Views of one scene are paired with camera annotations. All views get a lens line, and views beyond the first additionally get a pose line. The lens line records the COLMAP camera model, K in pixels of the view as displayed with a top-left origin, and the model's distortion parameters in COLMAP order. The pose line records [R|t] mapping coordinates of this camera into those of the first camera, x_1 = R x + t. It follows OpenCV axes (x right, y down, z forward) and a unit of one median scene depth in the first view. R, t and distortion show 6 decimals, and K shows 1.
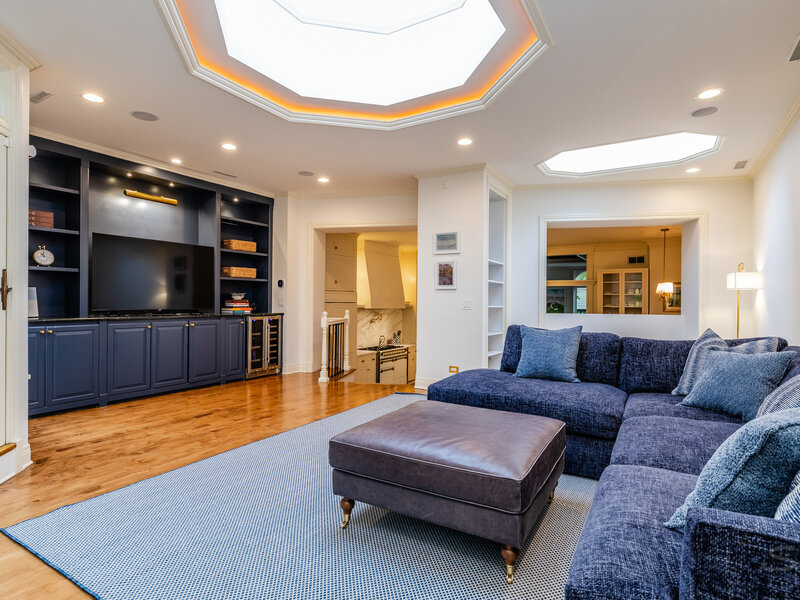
lens RADIAL K [[442.4, 0, 400.9], [0, 442.4, 309.9], [0, 0, 1]] dist [0.002574, 0.001578]
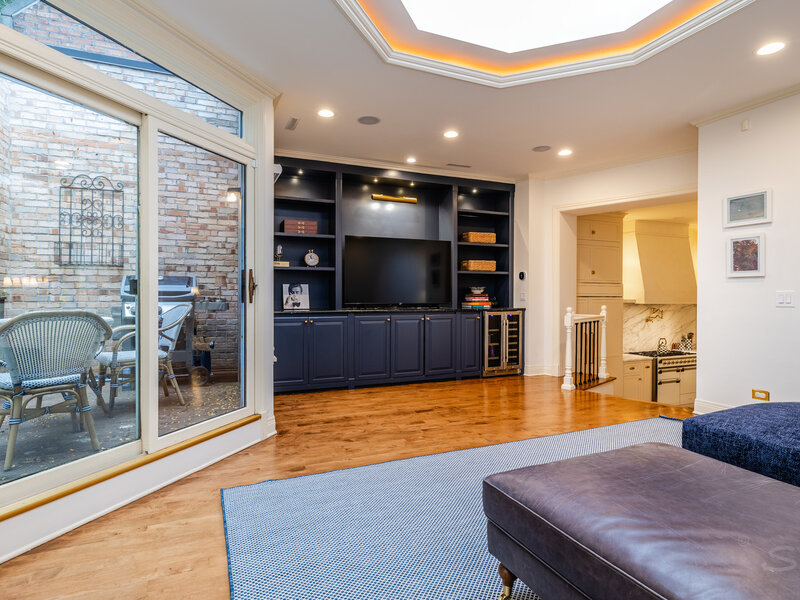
lens RADIAL K [[444.1, 0, 400.0], [0, 444.1, 300.0], [0, 0, 1]] dist [0.000544, 0.000889]
pose [[0.811832, 0.002332, -0.583886, 0.072452], [-0.007981, 0.999943, -0.007102, -0.001439], [0.583836, 0.010426, 0.811805, 0.133331]]
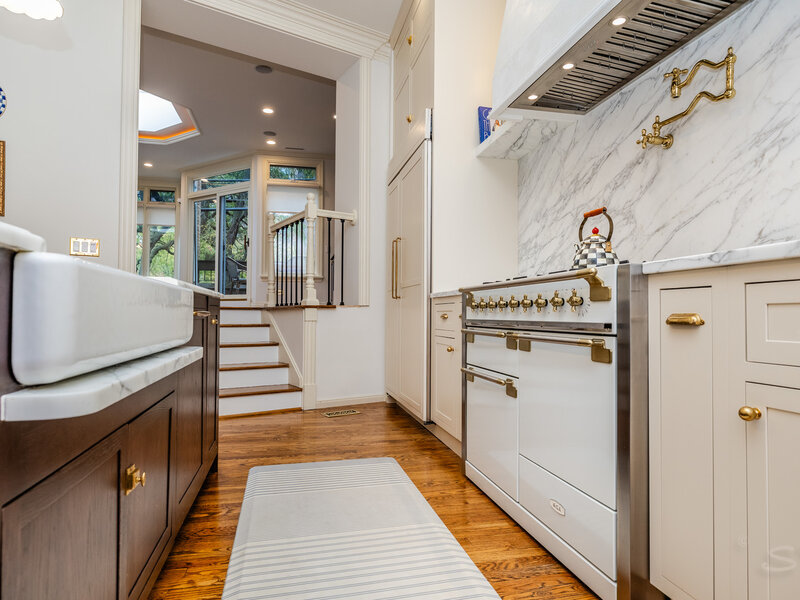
lens RADIAL K [[489.0, 0, 400.0], [0, 489.0, 300.0], [0, 0, 1]] dist [0.003334, 0.000797]
pose [[-0.719909, -0.027792, -0.693512, 0.268670], [-0.018508, 0.999611, -0.020846, 0.179575], [0.693822, -0.002172, -0.720143, 1.953614]]
